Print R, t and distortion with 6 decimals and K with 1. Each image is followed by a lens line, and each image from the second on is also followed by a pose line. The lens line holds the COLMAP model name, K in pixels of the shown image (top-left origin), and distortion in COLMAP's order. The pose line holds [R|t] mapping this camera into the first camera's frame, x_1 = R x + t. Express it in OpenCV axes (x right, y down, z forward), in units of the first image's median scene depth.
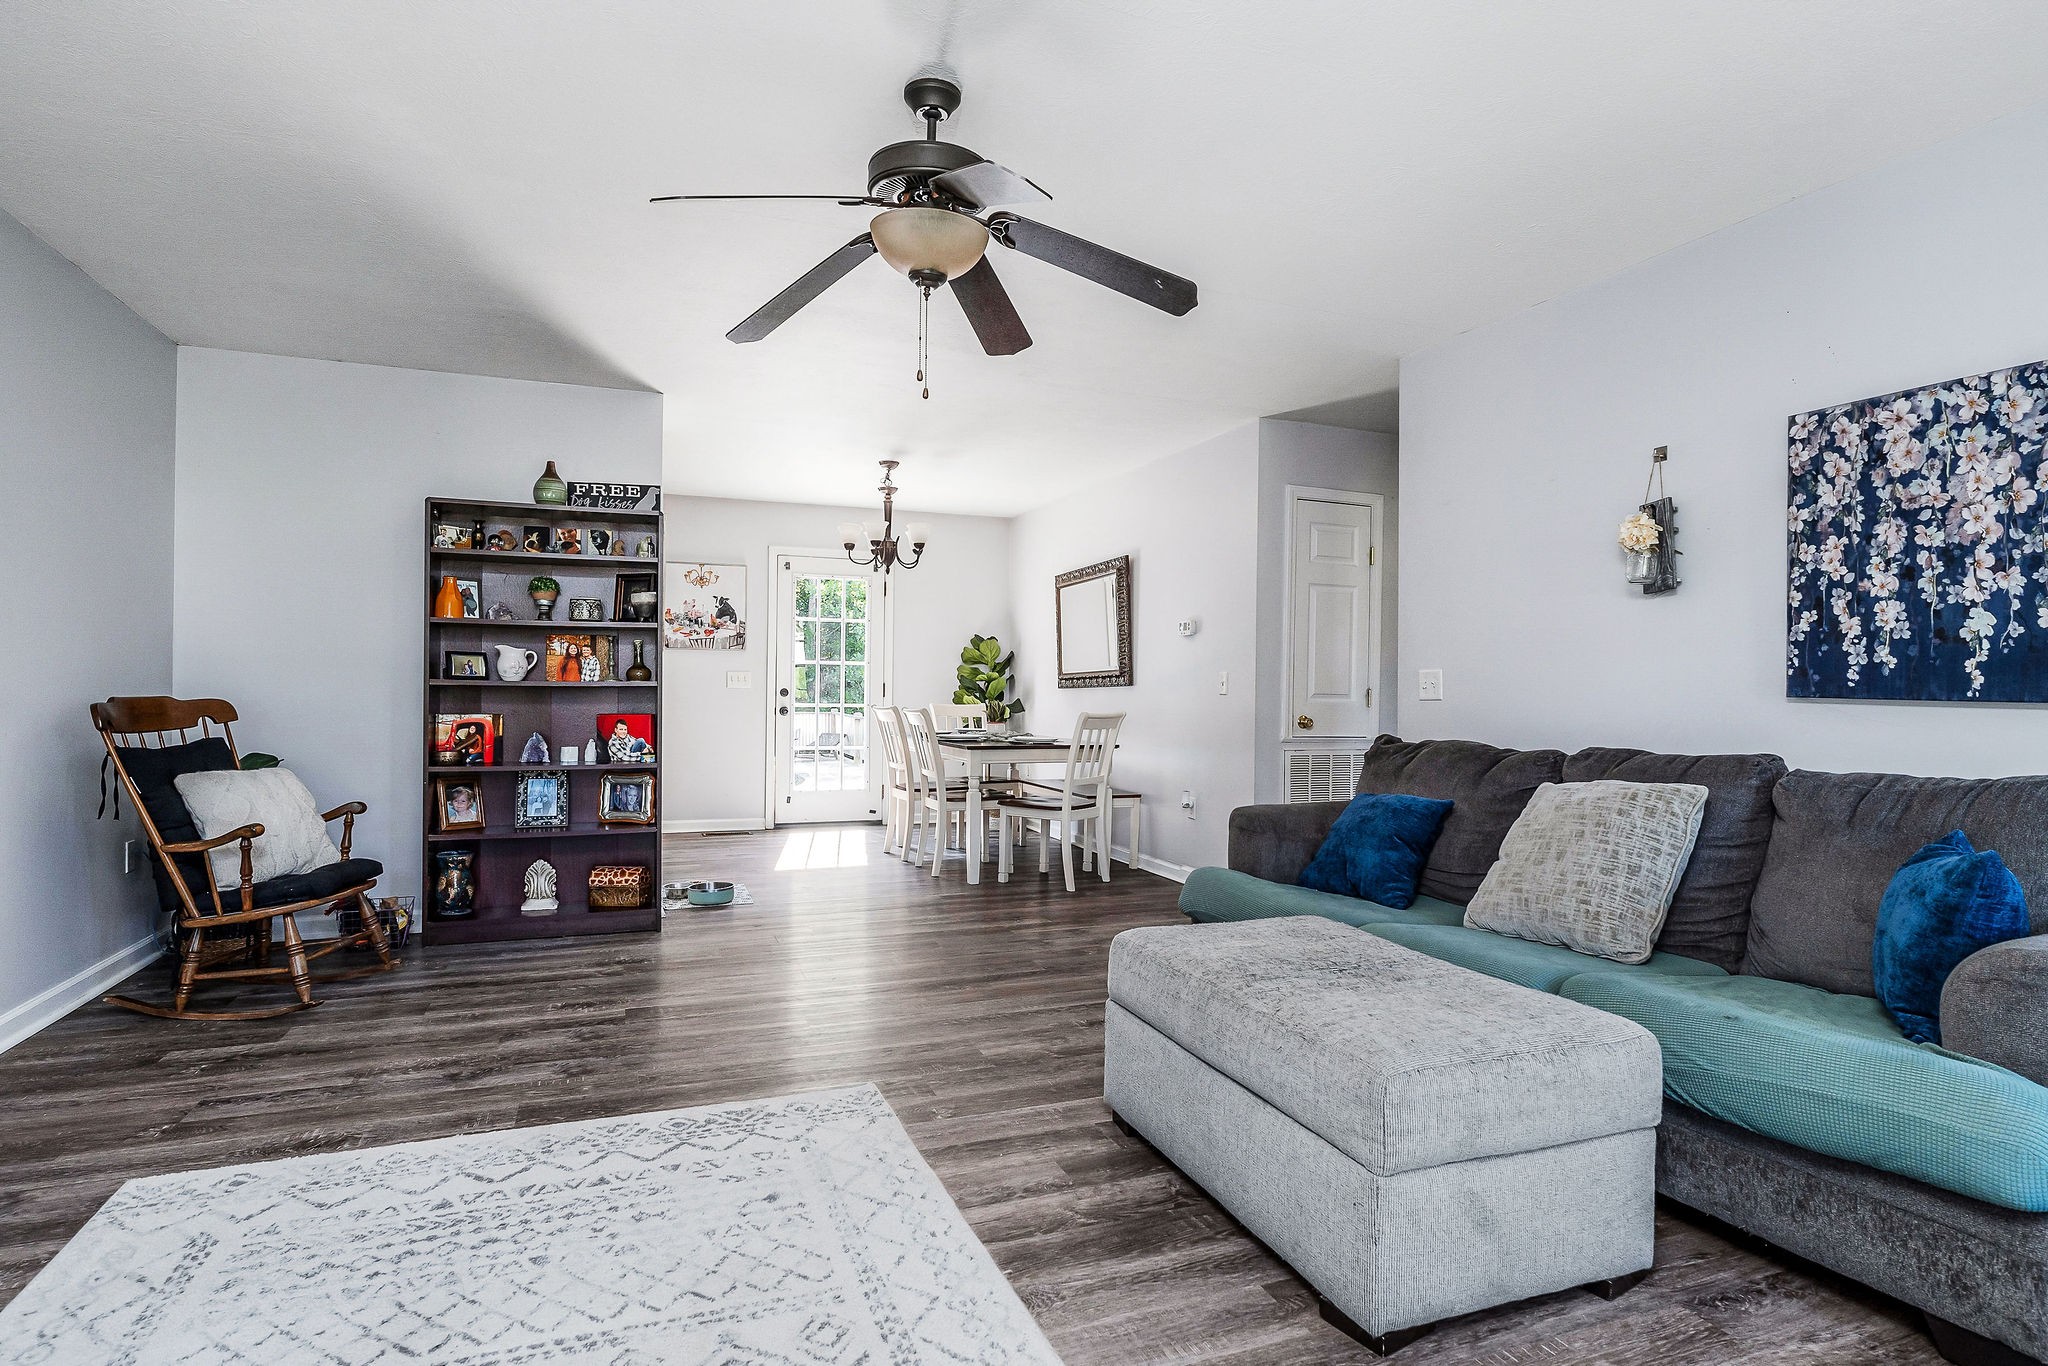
lens RADIAL K [[1081.4, 0, 1073.8], [0, 1081.4, 683.6], [0, 0, 1]] dist [-0.003659, -0.000612]
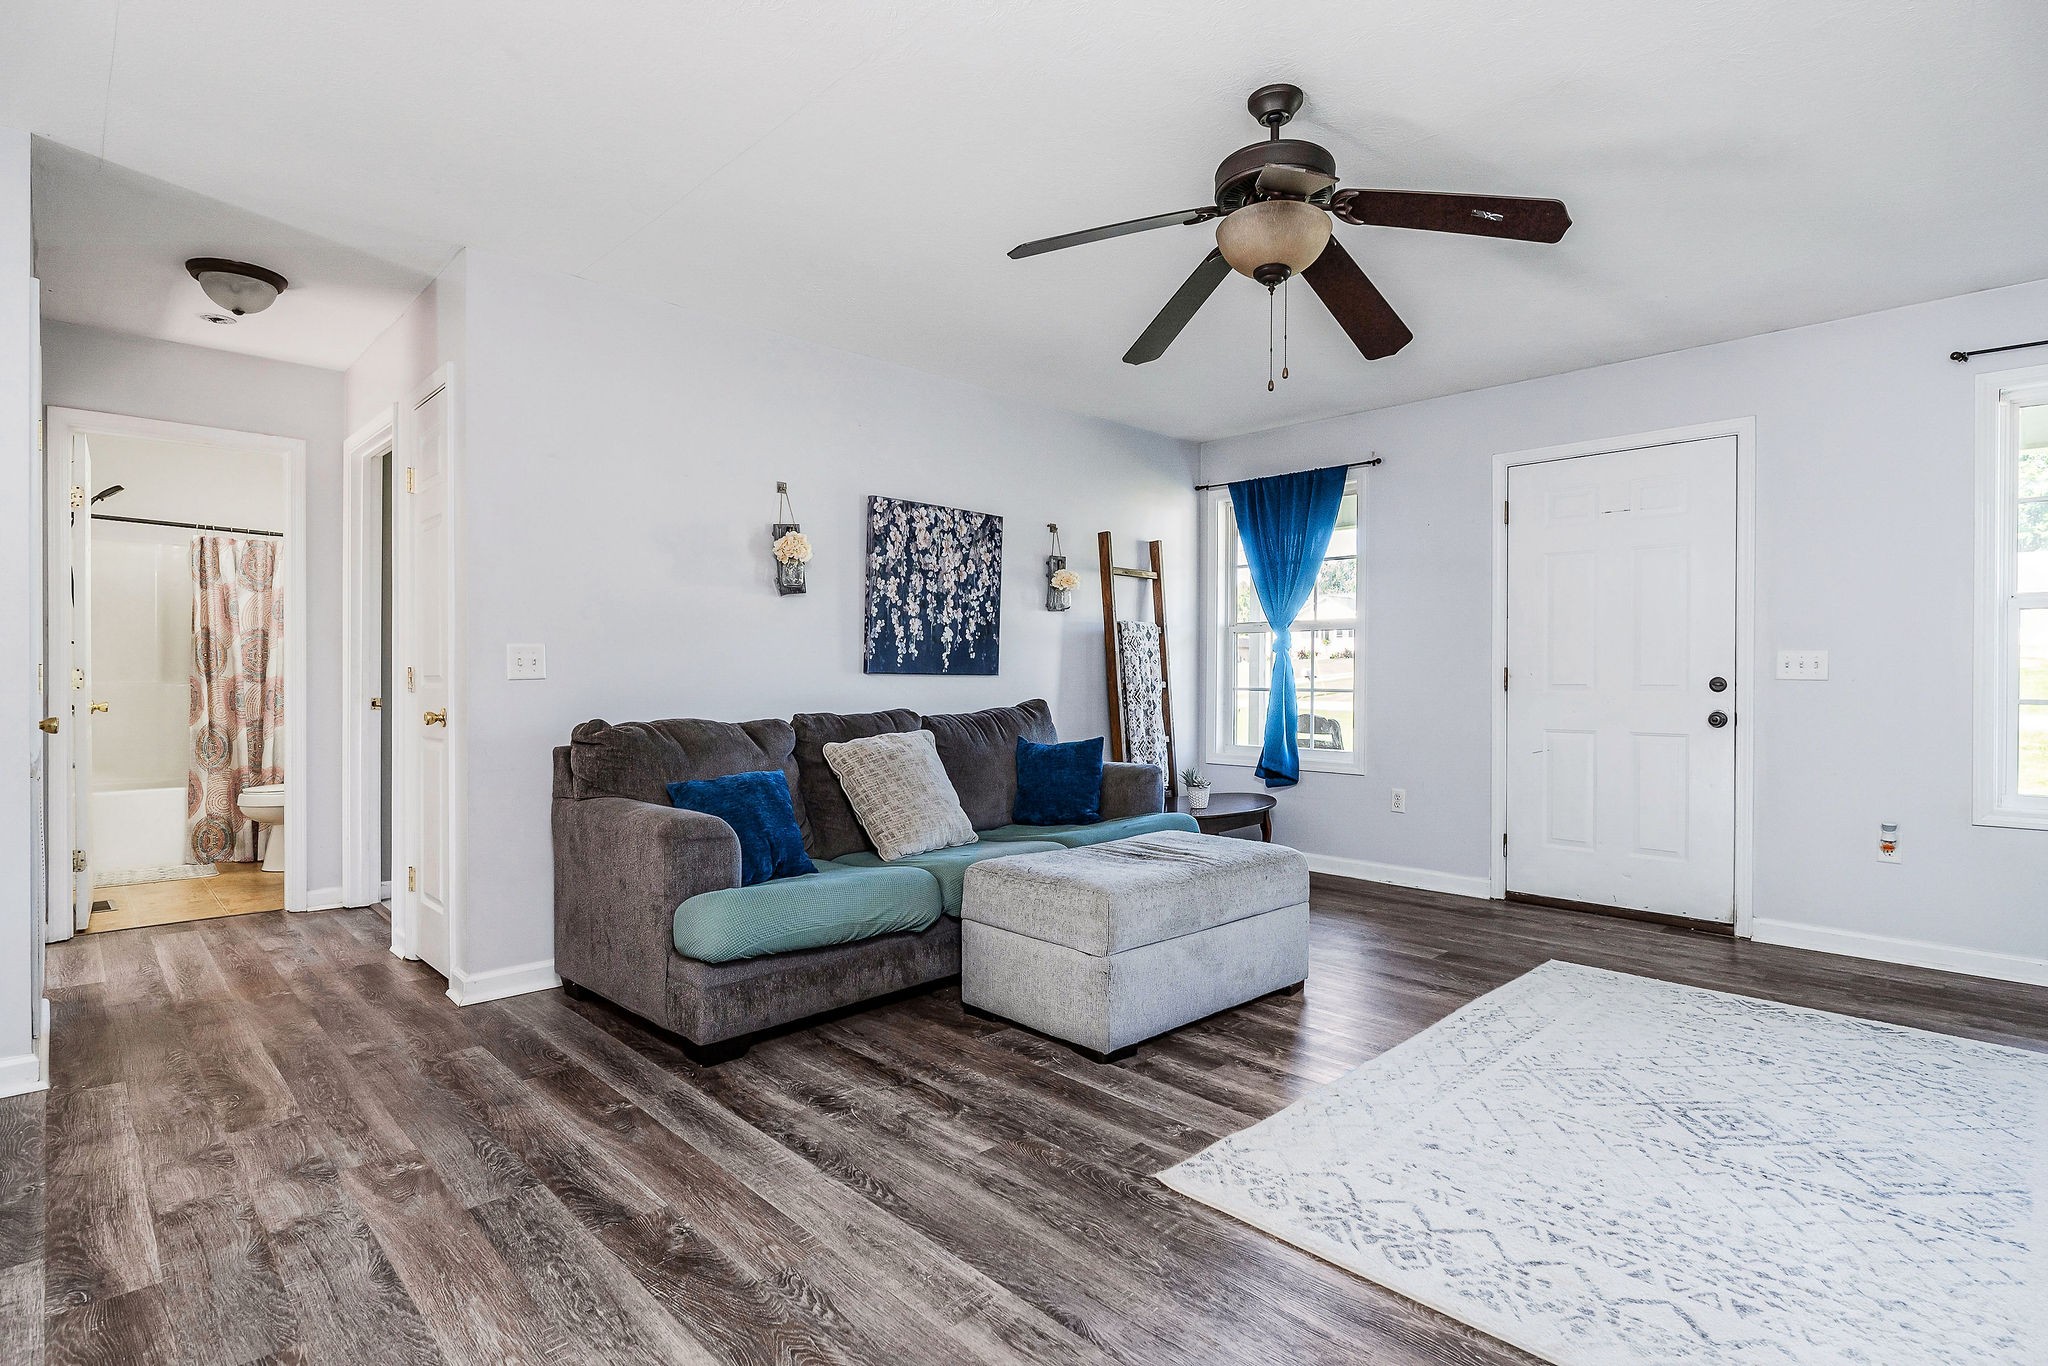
lens RADIAL K [[1024.1, 0, 1024.0], [0, 1024.1, 683.0], [0, 0, 1]] dist [0.001769, 0.000098]
pose [[-0.362603, -0.020279, 0.931723, -0.804708], [-0.013676, 0.999771, 0.016438, -0.000552], [-0.931843, -0.006782, -0.362797, 1.310333]]
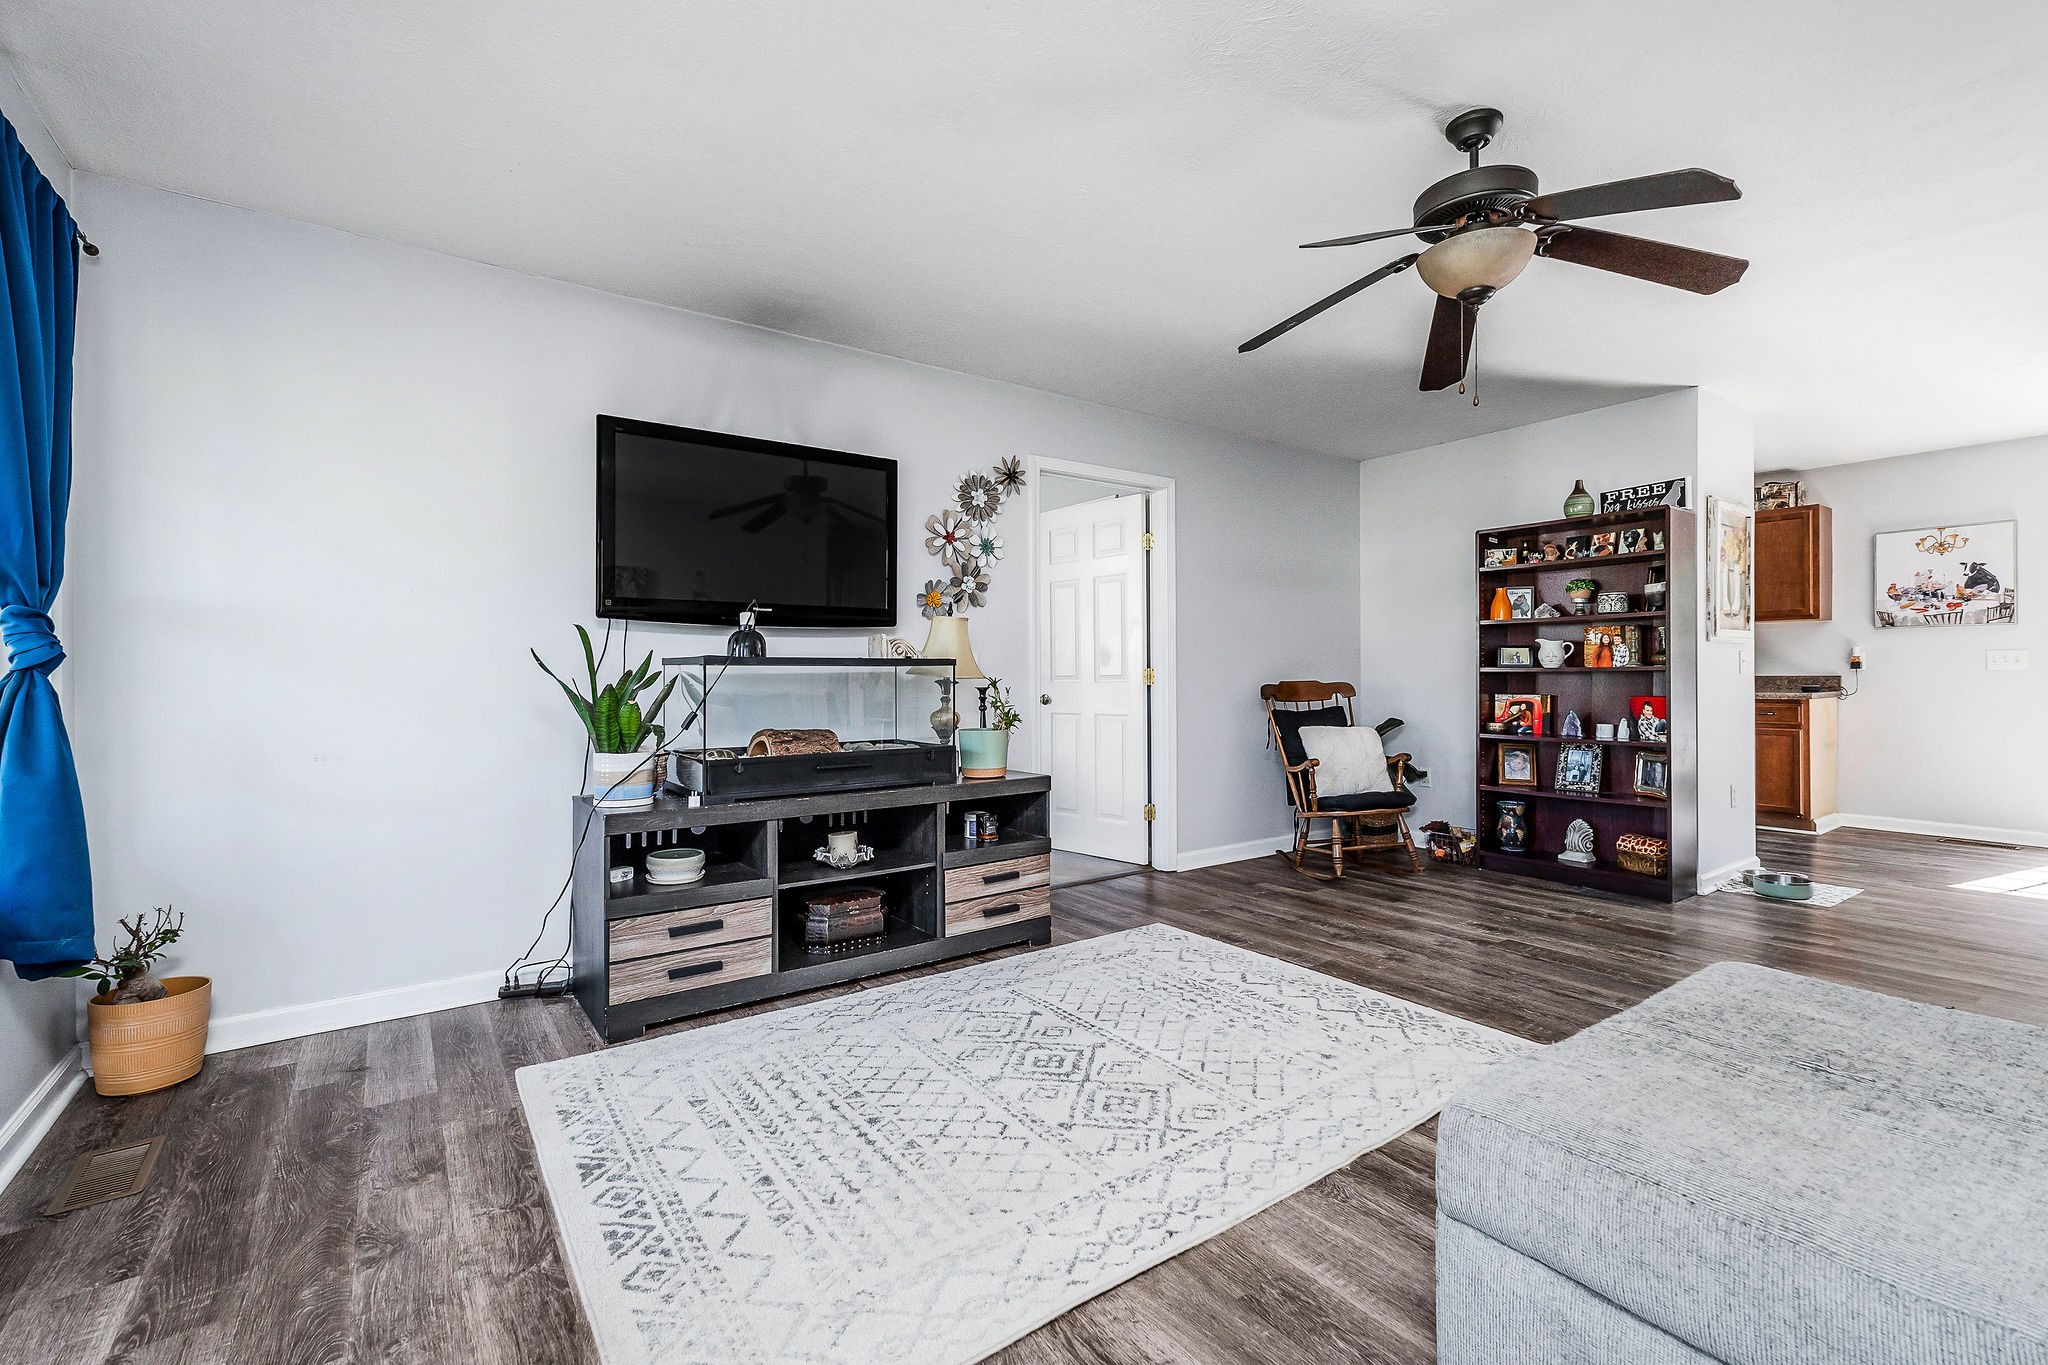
lens RADIAL K [[924.1, 0, 1015.2], [0, 924.1, 675.7], [0, 0, 1]] dist [-0.000281, -0.000267]
pose [[0.213362, -0.006757, -0.976950, 0.560494], [0.012167, 0.999917, -0.004259, 0.005674], [0.976898, -0.010978, 0.213426, 0.287924]]
